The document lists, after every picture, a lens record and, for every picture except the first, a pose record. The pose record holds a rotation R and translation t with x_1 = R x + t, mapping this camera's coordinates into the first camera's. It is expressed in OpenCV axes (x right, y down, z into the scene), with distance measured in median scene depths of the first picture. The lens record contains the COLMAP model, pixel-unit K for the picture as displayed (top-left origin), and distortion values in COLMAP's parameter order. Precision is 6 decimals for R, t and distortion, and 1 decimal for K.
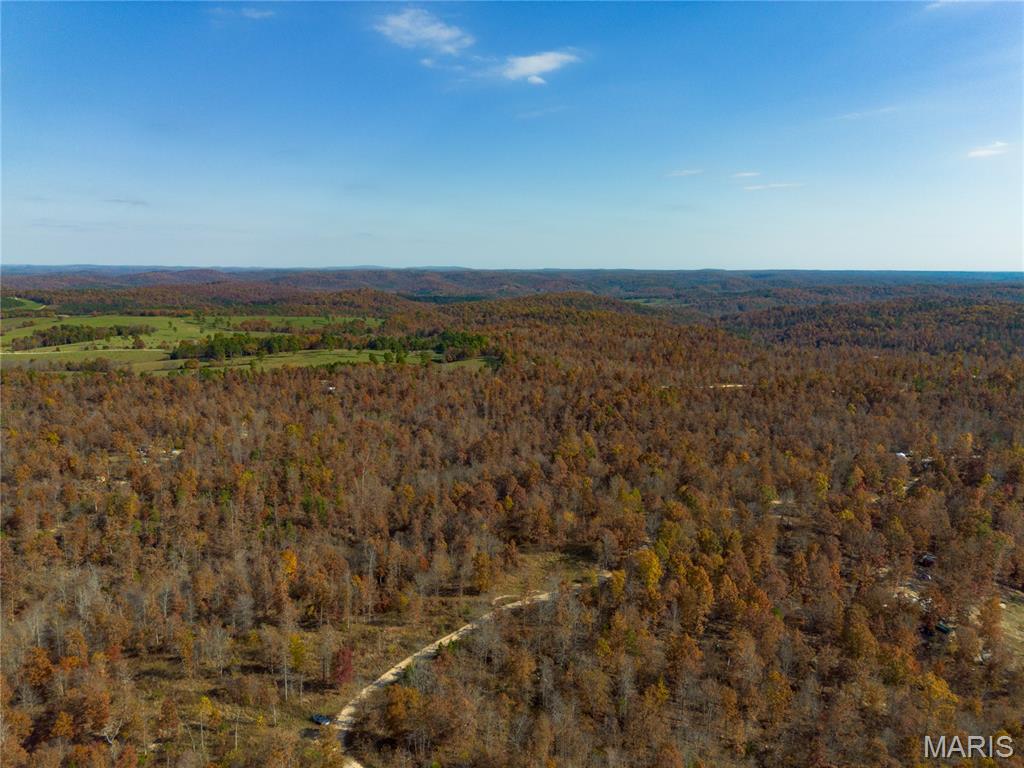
lens RADIAL K [[716.8, 0, 513.9], [0, 716.8, 399.4], [0, 0, 1]] dist [0.080496, -0.077055]
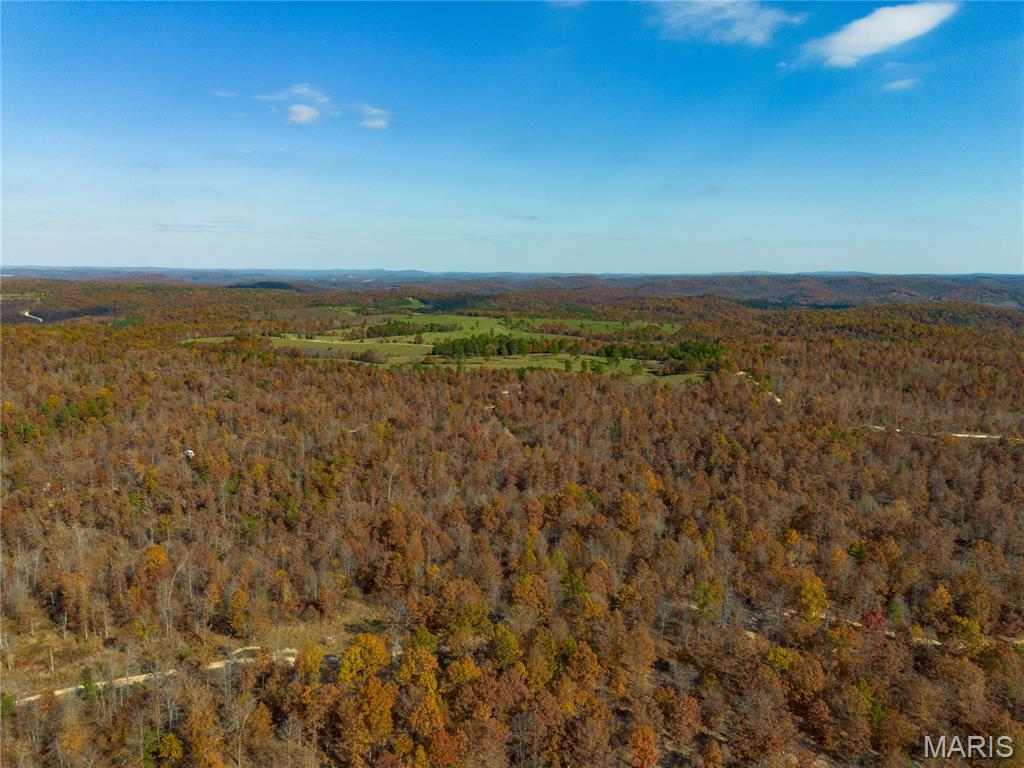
lens RADIAL K [[716.8, 0, 513.9], [0, 716.8, 399.4], [0, 0, 1]] dist [0.080496, -0.077055]
pose [[0.868044, 0.090228, -0.488219, 0.106932], [-0.094155, 0.995420, 0.016558, -0.010387], [0.487477, 0.031596, 0.872564, 0.064594]]
